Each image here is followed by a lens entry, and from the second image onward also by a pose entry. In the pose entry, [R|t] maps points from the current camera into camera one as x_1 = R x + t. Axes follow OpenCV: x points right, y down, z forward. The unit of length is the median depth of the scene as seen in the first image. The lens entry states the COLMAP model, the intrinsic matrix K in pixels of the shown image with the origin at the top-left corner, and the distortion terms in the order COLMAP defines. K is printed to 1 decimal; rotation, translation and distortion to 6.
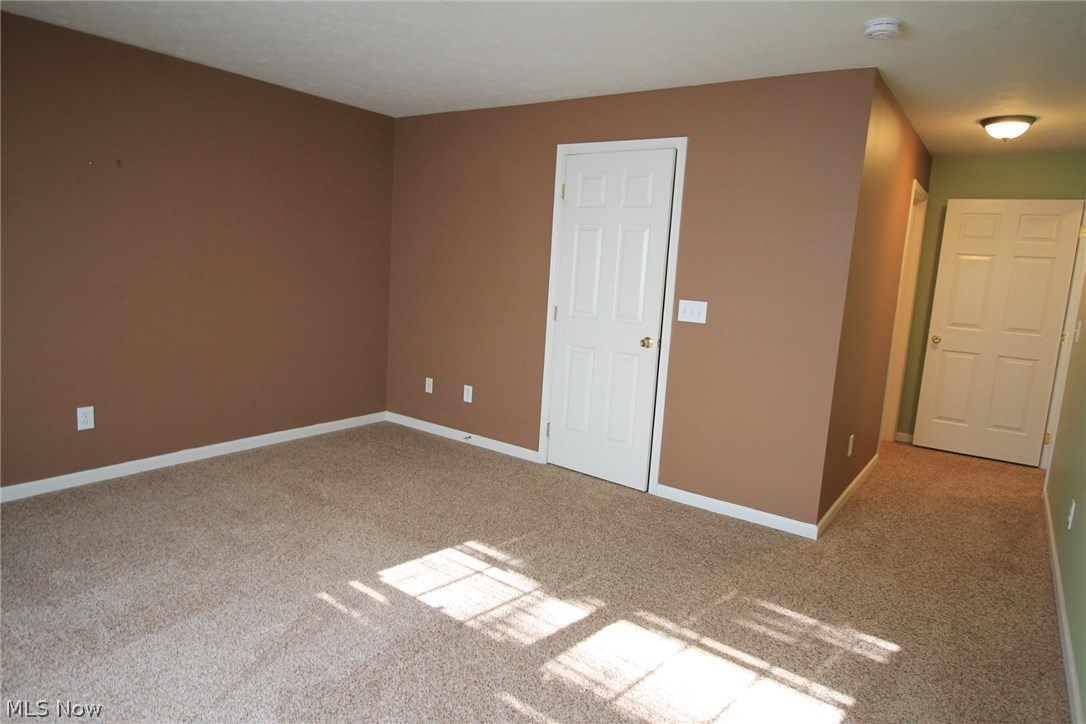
lens RADIAL K [[652.4, 0, 542.0], [0, 652.4, 354.7], [0, 0, 1]] dist [0.001186, -0.004265]
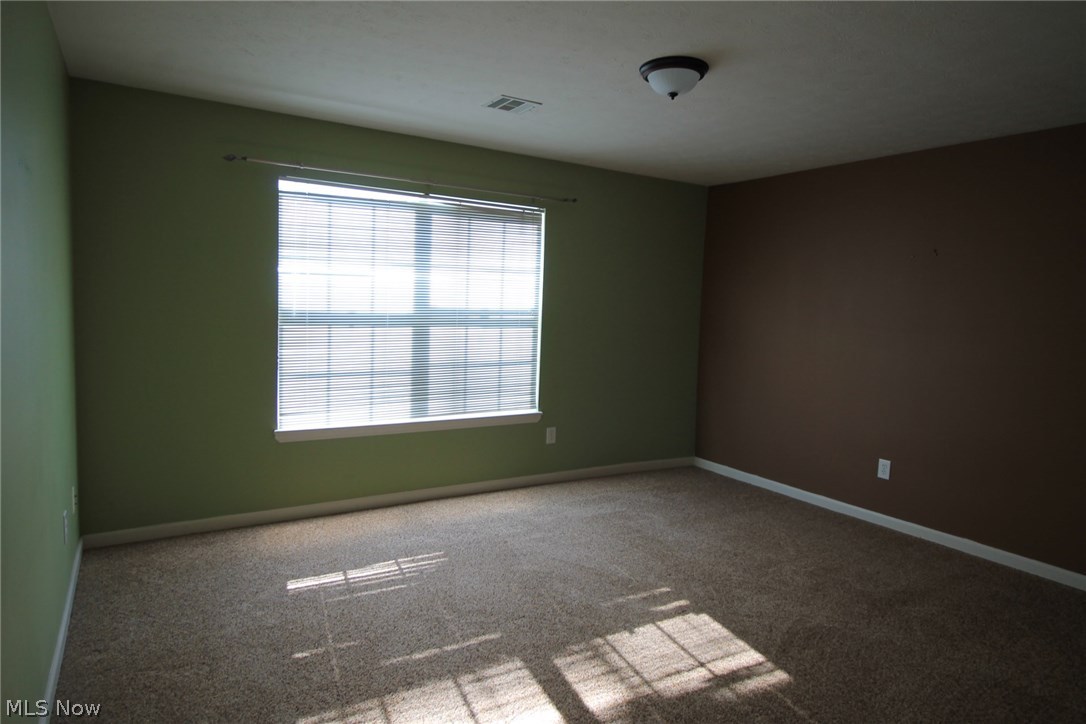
lens RADIAL K [[652.4, 0, 542.0], [0, 652.4, 354.7], [0, 0, 1]] dist [0.001186, -0.004265]
pose [[-0.388868, -0.002312, -0.921291, 0.853848], [-0.190857, 0.978506, 0.078103, -0.108536], [0.901308, 0.206206, -0.380951, 1.133820]]
